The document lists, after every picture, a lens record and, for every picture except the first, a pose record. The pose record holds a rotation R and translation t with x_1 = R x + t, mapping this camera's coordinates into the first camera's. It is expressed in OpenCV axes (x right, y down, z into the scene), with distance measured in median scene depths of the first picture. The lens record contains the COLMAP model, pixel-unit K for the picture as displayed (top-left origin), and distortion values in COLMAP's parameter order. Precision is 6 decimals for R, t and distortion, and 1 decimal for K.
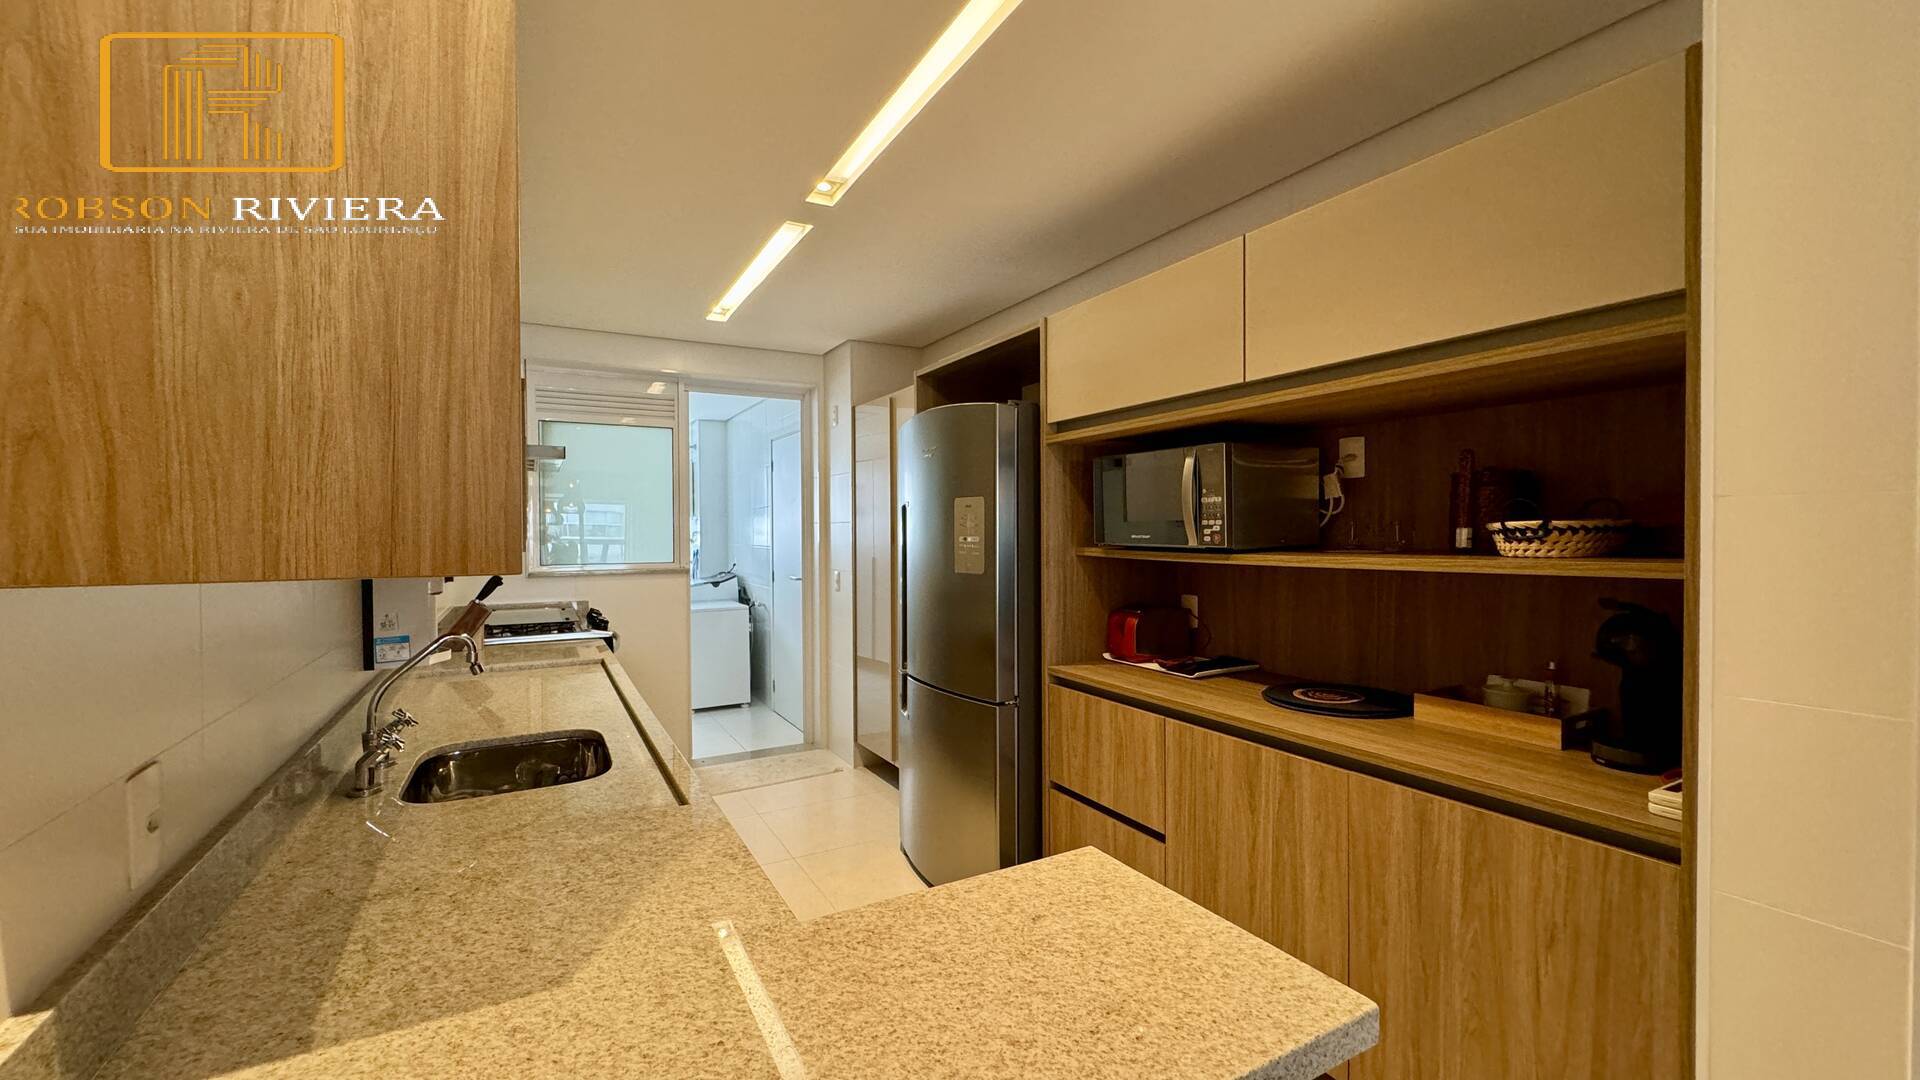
lens RADIAL K [[765.7, 0, 958.4], [0, 765.7, 542.0], [0, 0, 1]] dist [0.001009, 0.000251]
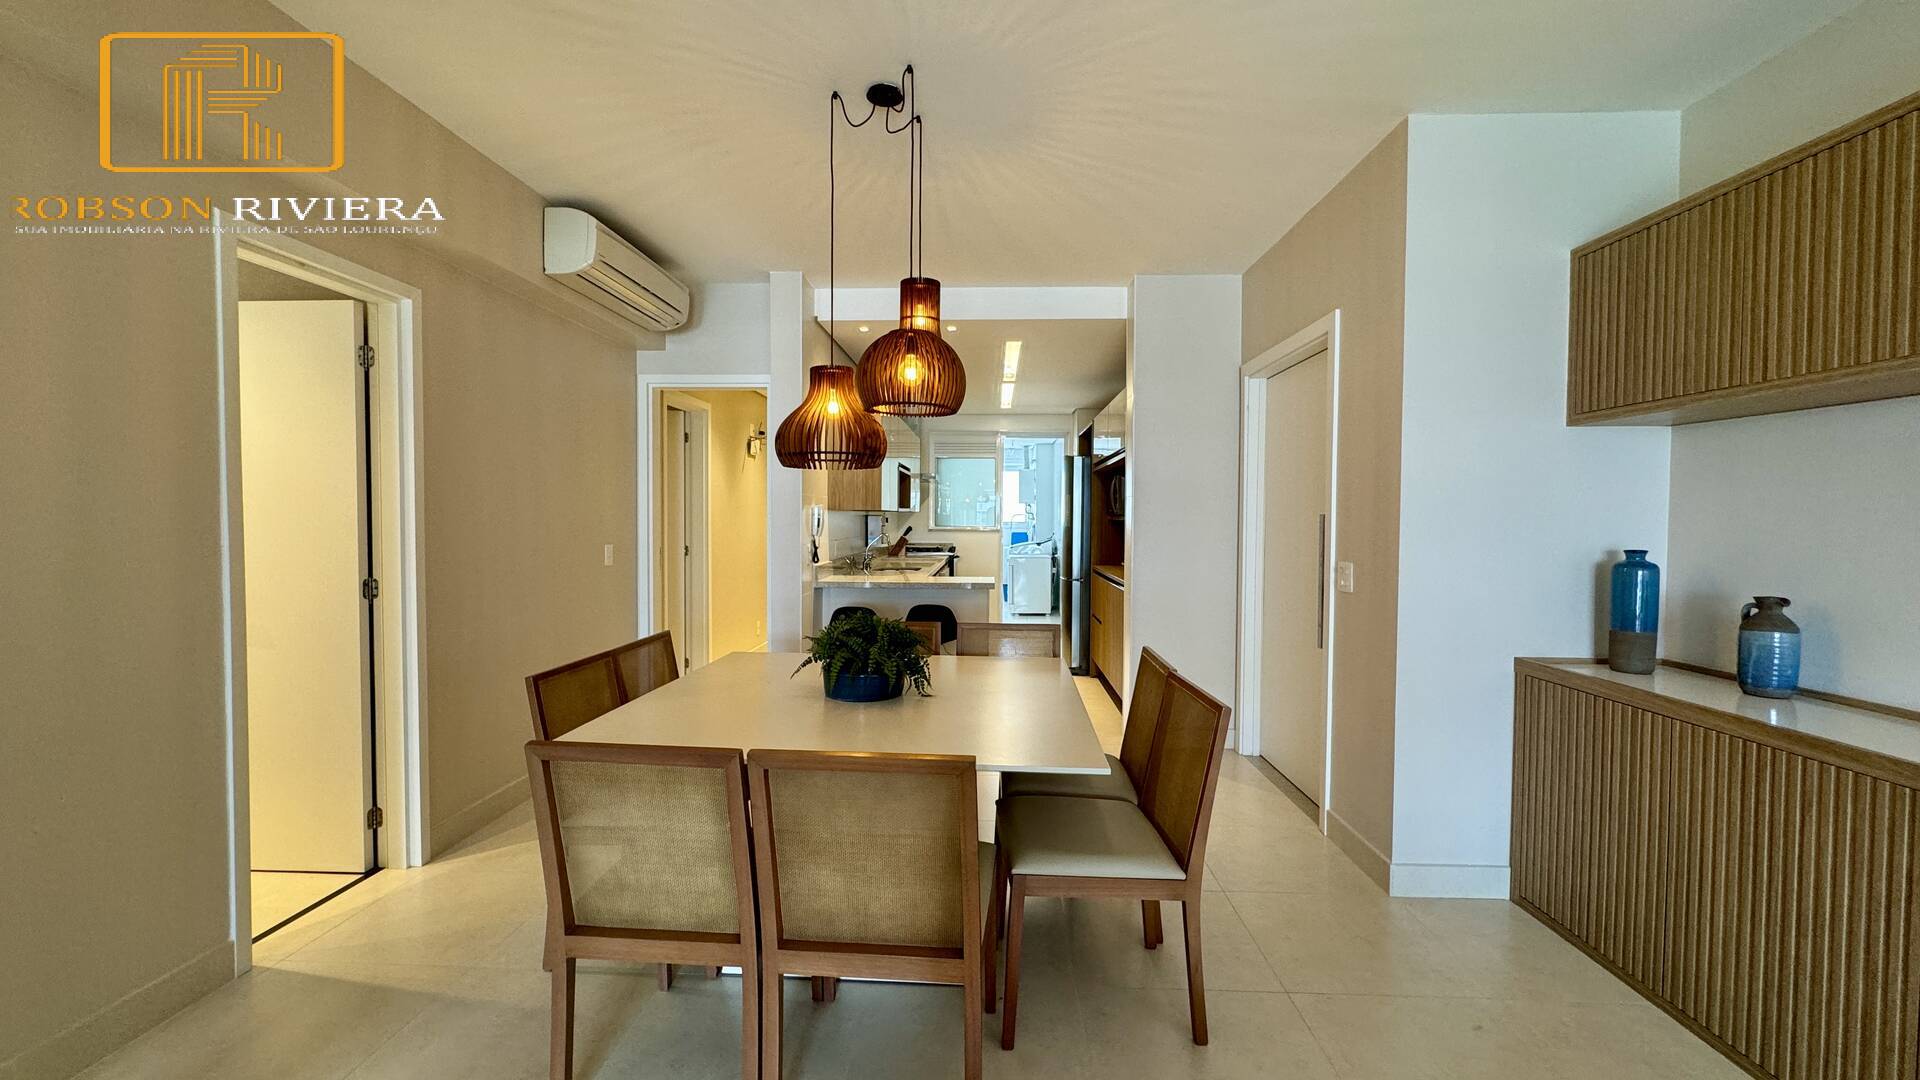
lens RADIAL K [[765.7, 0, 959.5], [0, 765.7, 545.7], [0, 0, 1]] dist [0.001009, 0.000251]
pose [[0.850515, 0.028539, -0.525175, 1.037482], [-0.017990, 0.999521, 0.025180, 0.051121], [0.525642, -0.011968, 0.850621, -1.271454]]
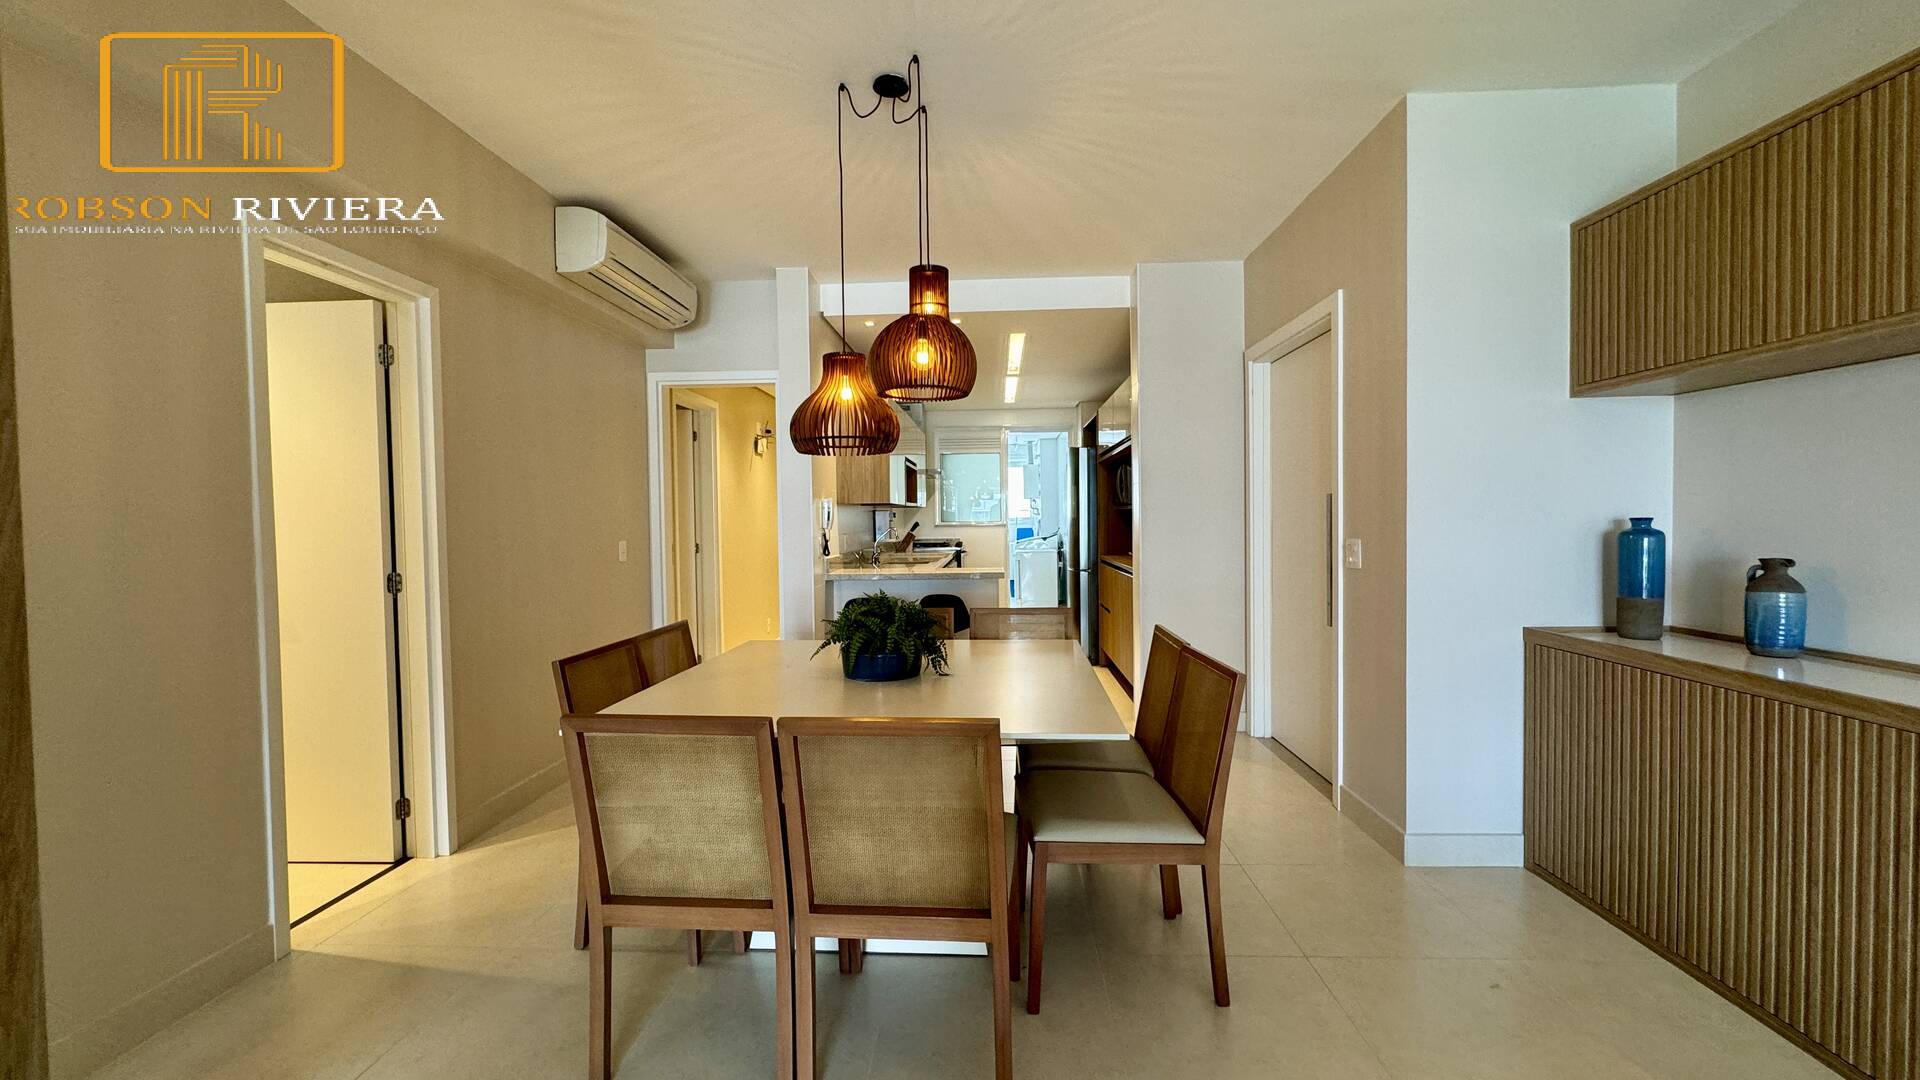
lens RADIAL K [[765.7, 0, 959.3], [0, 765.7, 545.0], [0, 0, 1]] dist [0.001009, 0.000251]
pose [[0.848243, 0.010380, -0.529506, 1.035348], [0.002240, 0.999729, 0.023185, 0.076046], [0.529603, -0.020853, 0.847989, -1.292627]]
